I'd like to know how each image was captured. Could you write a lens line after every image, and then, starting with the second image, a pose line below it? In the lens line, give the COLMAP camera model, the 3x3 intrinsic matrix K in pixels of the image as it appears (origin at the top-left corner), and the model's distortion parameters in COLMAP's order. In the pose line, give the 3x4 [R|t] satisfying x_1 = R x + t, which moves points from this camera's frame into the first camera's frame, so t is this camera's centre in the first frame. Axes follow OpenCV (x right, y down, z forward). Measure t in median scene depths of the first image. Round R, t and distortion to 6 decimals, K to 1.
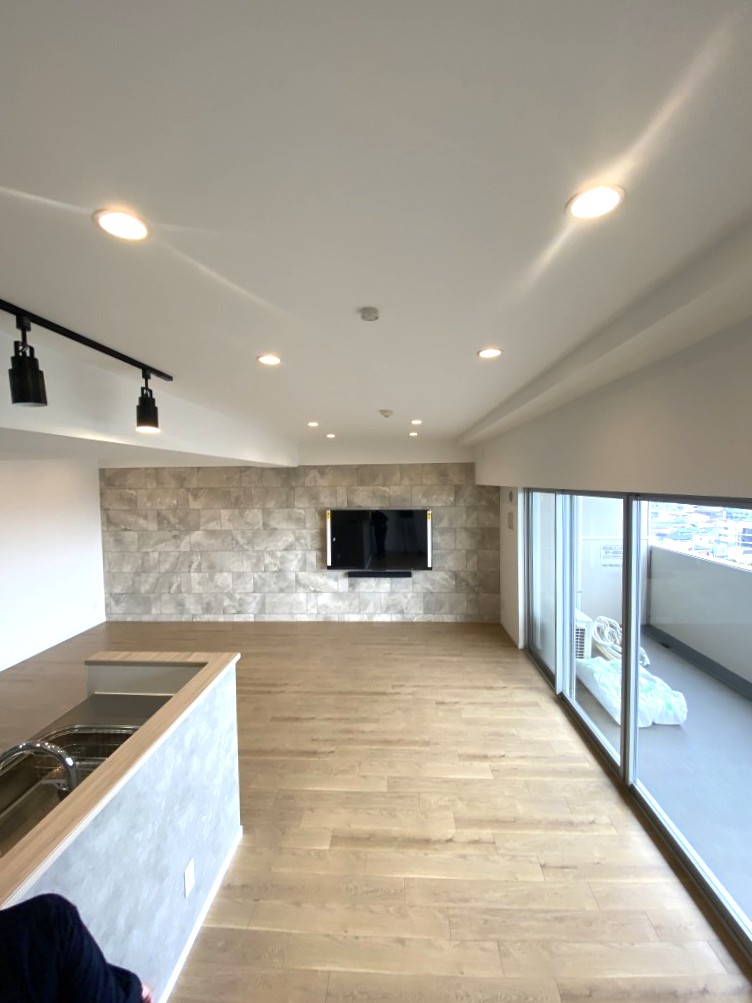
lens RADIAL K [[408.7, 0, 376.0], [0, 408.7, 501.5], [0, 0, 1]] dist [0.029434, -0.000179]
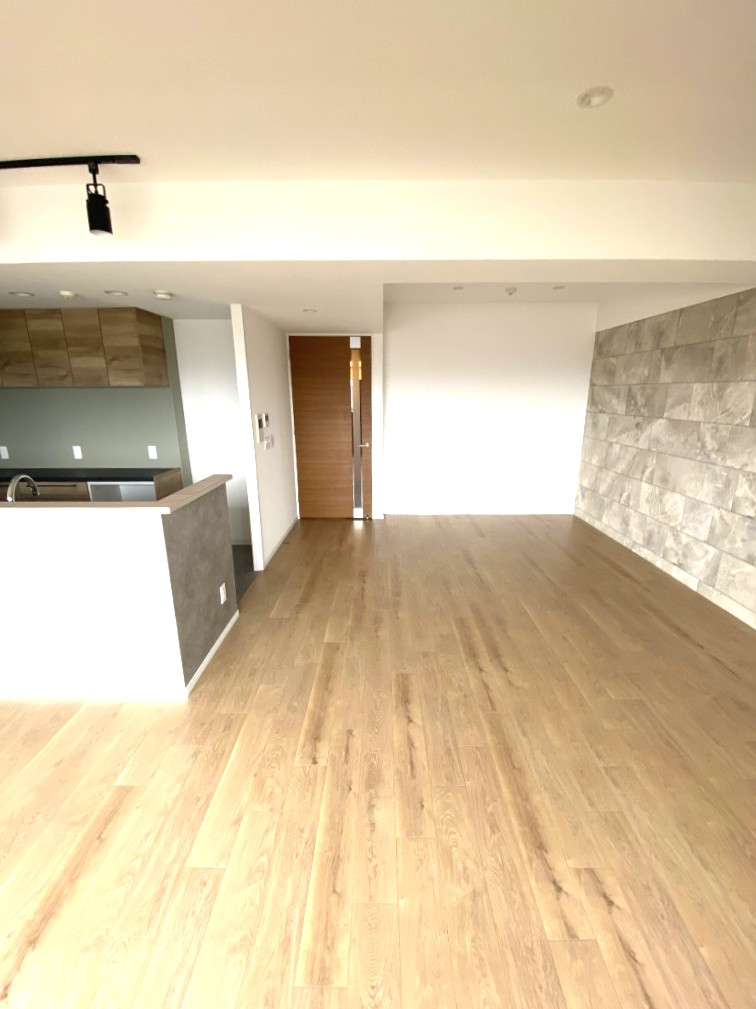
lens RADIAL K [[416.4, 0, 382.0], [0, 416.4, 503.0], [0, 0, 1]] dist [-0.001858, -0.000333]
pose [[0.062632, 0.271437, -0.960416, 0.191137], [-0.047005, 0.962040, 0.268830, 0.044277], [0.996929, 0.028307, 0.073013, 0.537602]]
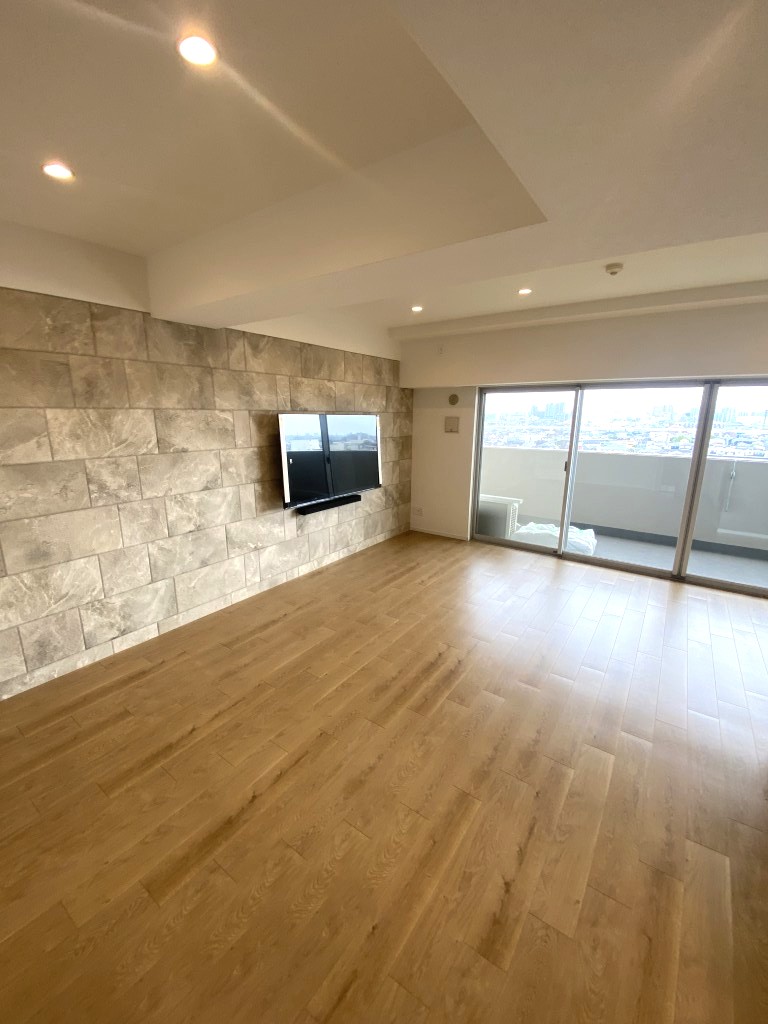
lens RADIAL K [[406.5, 0, 382.8], [0, 406.5, 518.5], [0, 0, 1]] dist [-0.018249, -0.000290]
pose [[0.526753, -0.191703, 0.828119, -0.549502], [0.028722, 0.977695, 0.208059, 0.051609], [-0.849533, -0.085810, 0.520510, 0.517963]]
